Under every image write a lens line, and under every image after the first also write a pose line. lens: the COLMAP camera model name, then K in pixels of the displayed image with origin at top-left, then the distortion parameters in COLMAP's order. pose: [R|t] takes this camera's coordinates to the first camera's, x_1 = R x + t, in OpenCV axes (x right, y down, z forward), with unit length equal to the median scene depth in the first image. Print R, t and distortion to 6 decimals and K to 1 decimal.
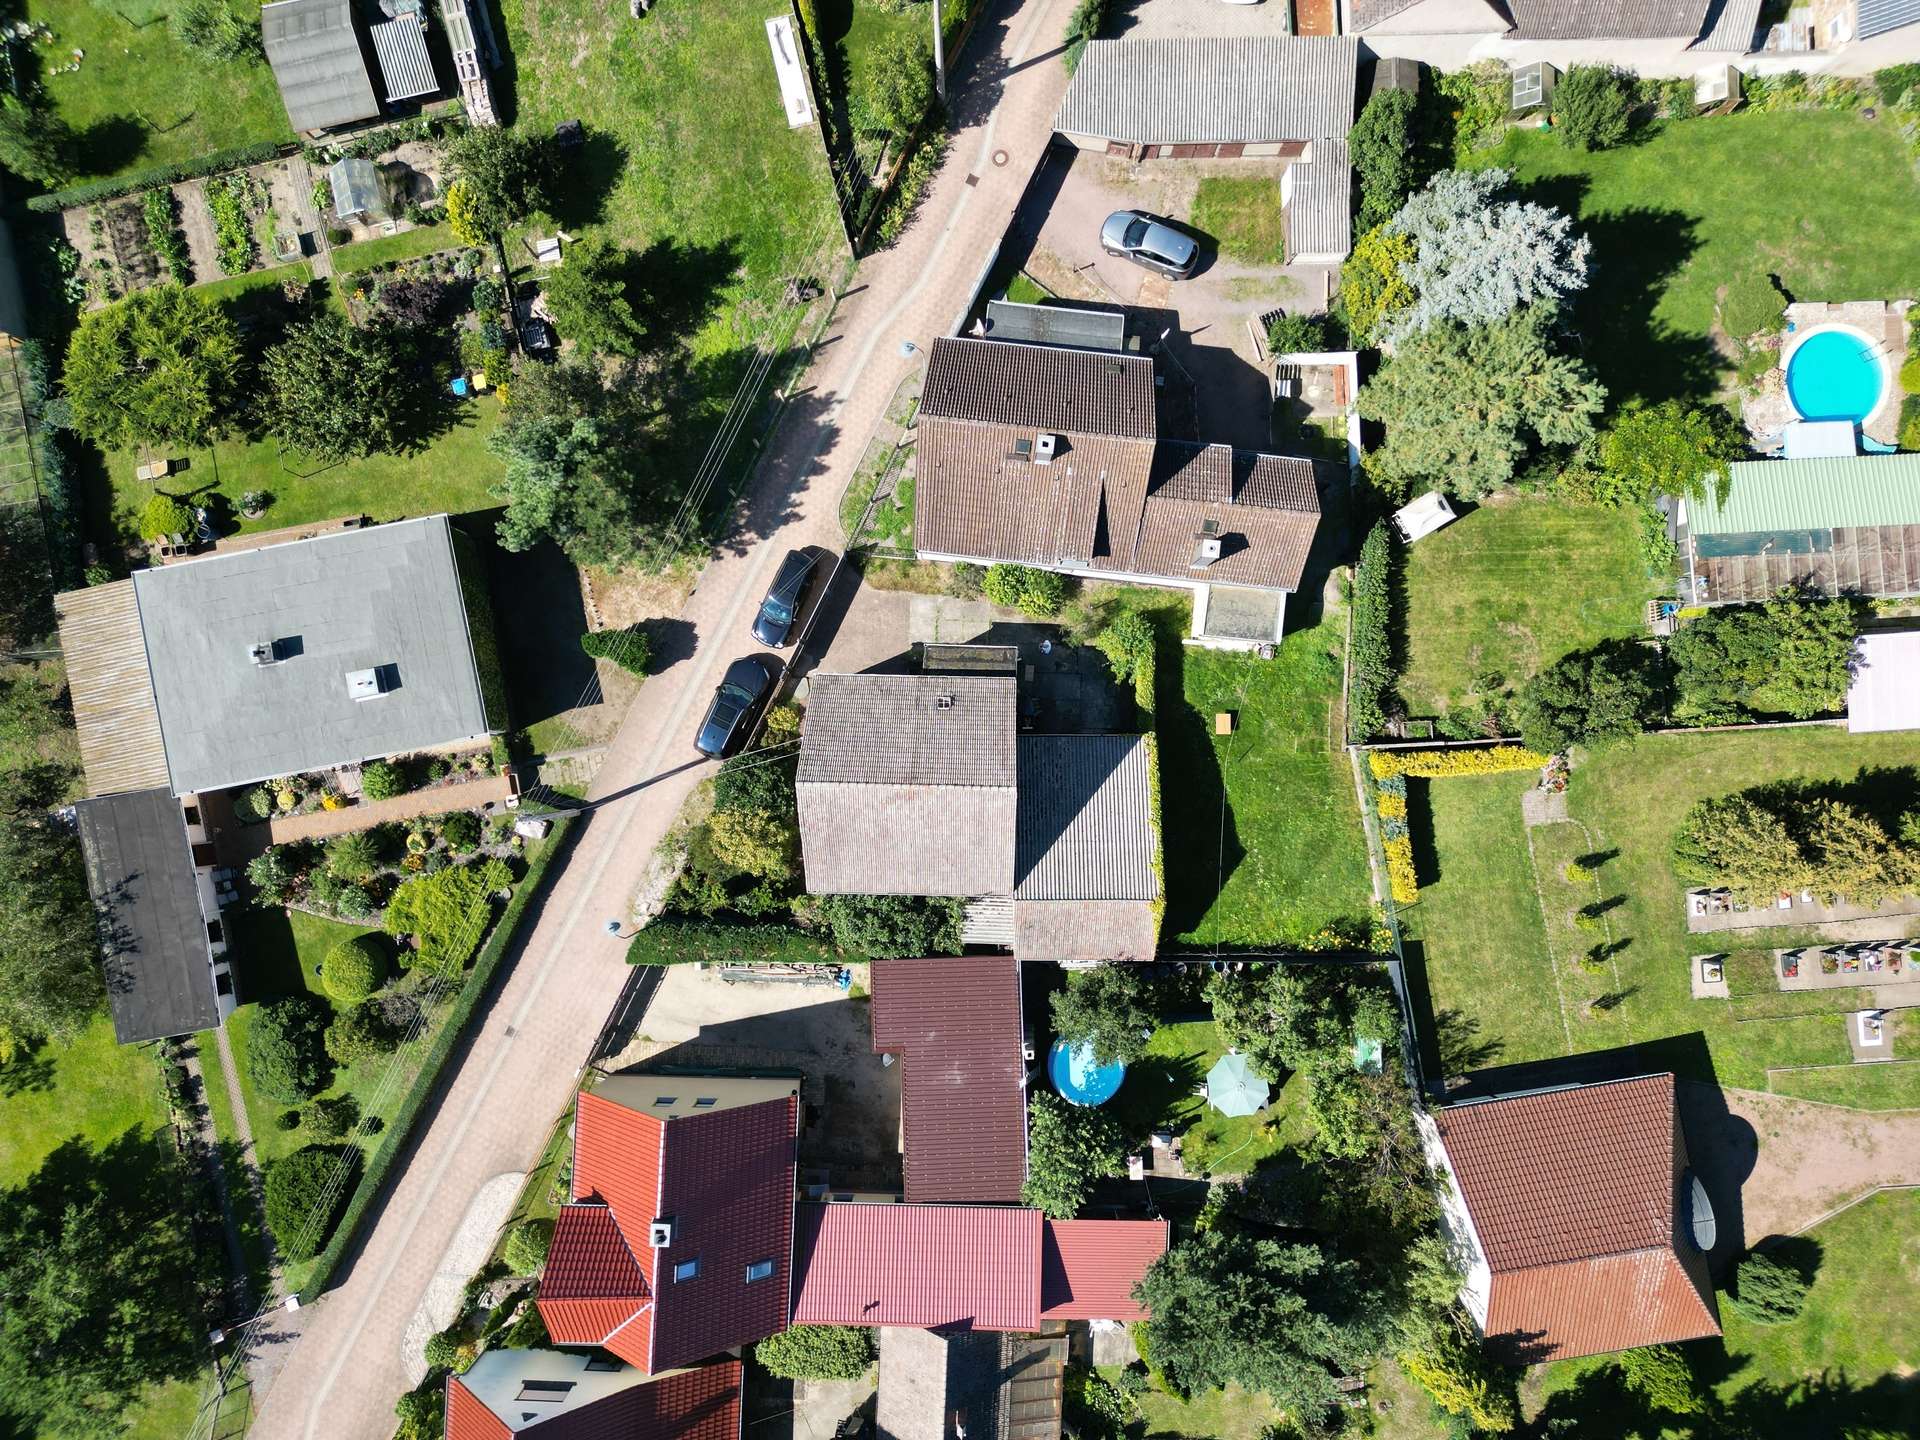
lens RADIAL K [[1152.8, 0, 960.0], [0, 1152.8, 720.0], [0, 0, 1]] dist [0.004026, 0.001336]
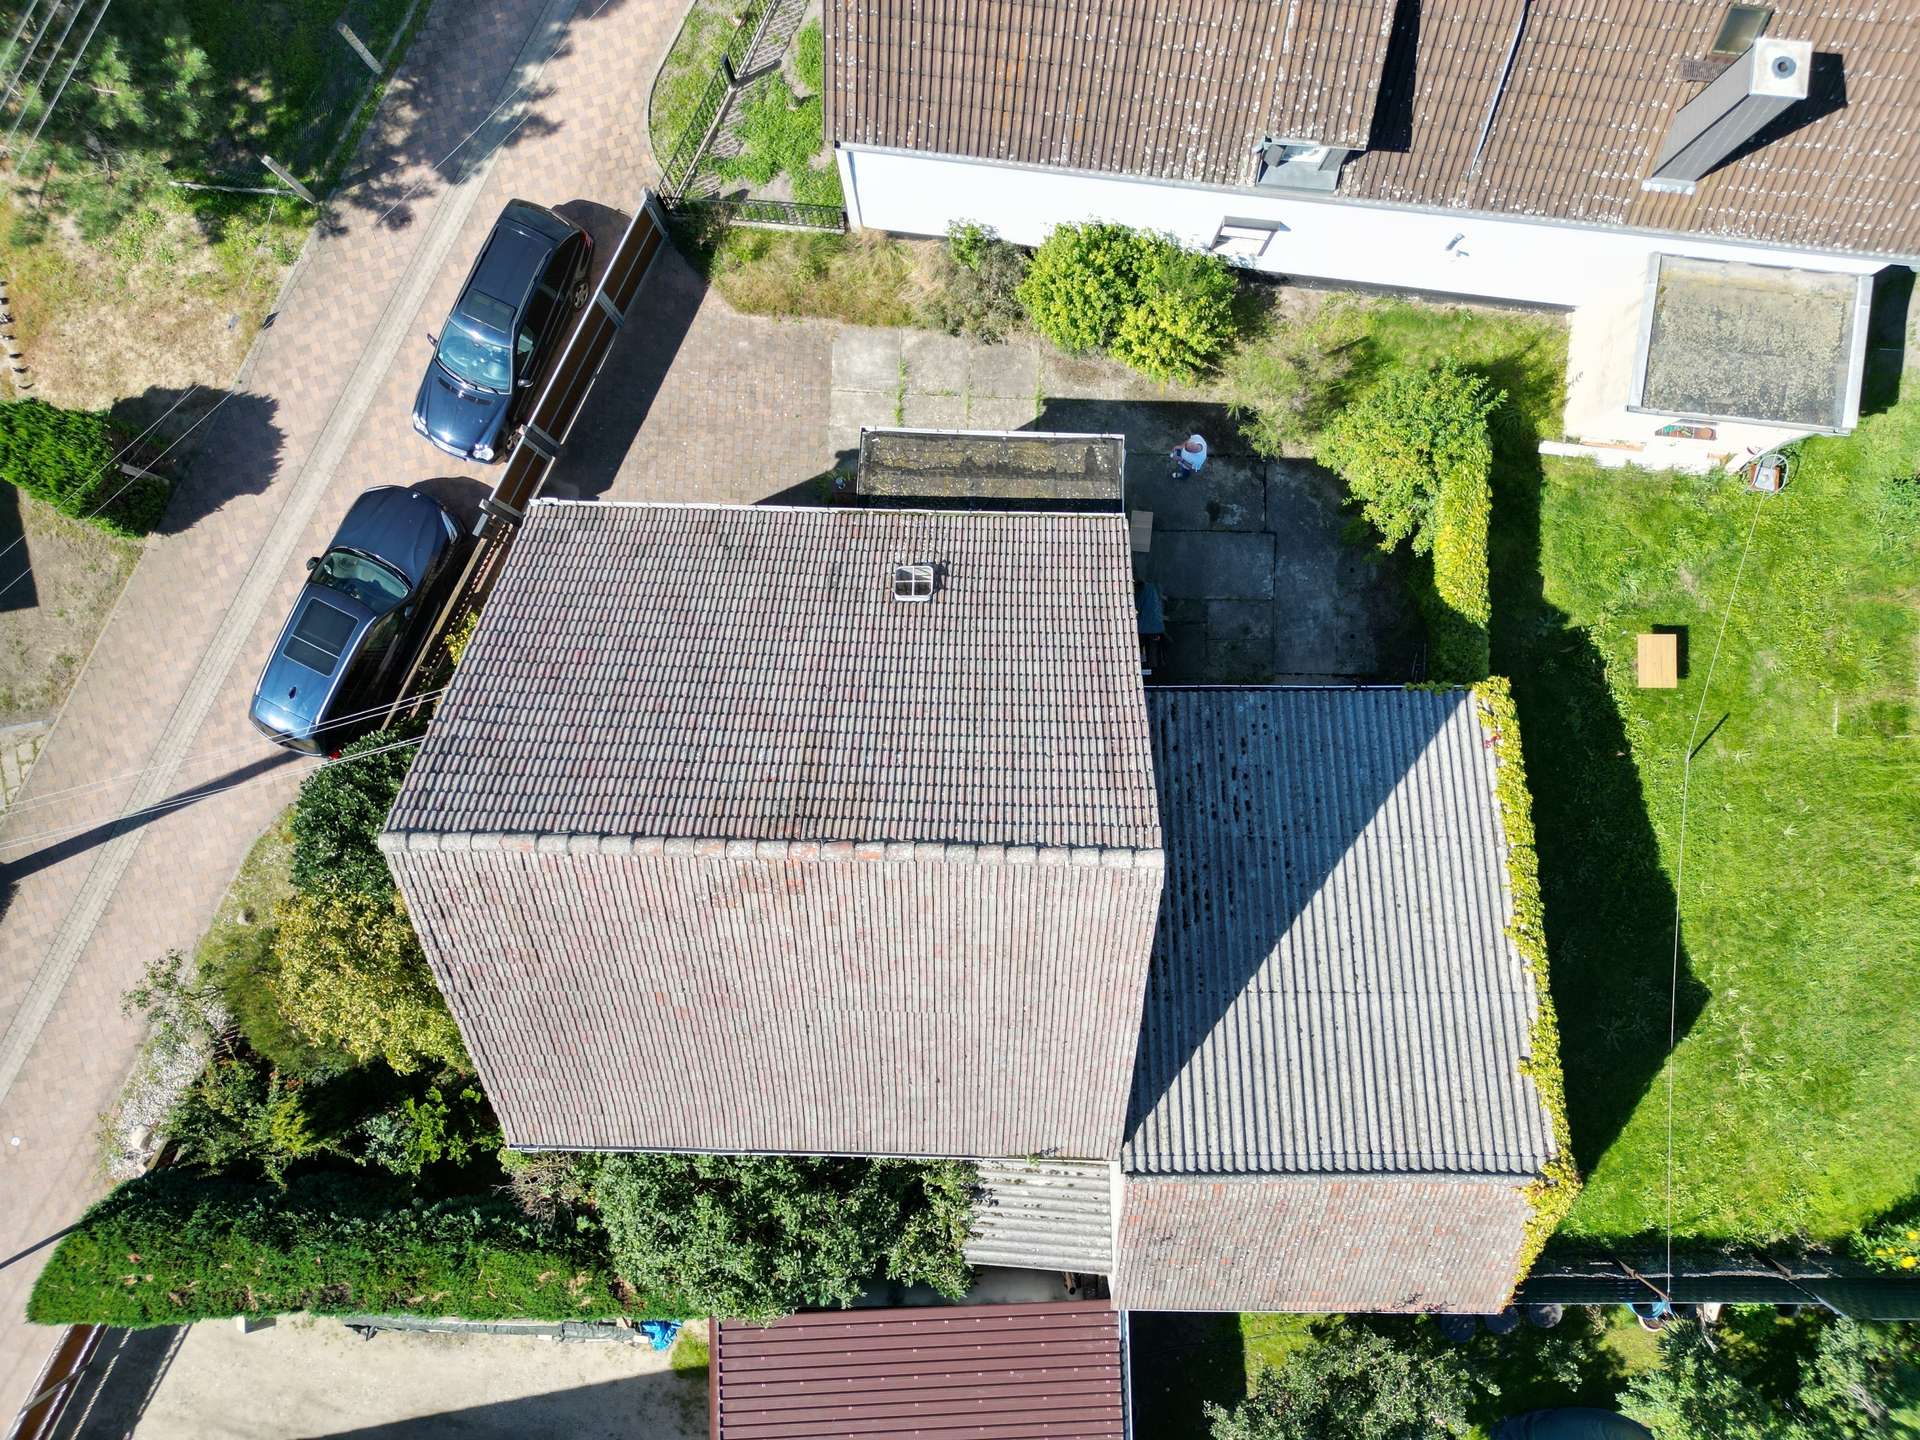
lens RADIAL K [[1152.8, 0, 960.0], [0, 1152.8, 720.0], [0, 0, 1]] dist [0.004026, 0.001336]
pose [[0.999991, 0.001367, 0.003920, -0.001846], [-0.001388, 0.999986, 0.005193, 0.021147], [-0.003913, -0.005199, 0.999979, 0.620985]]
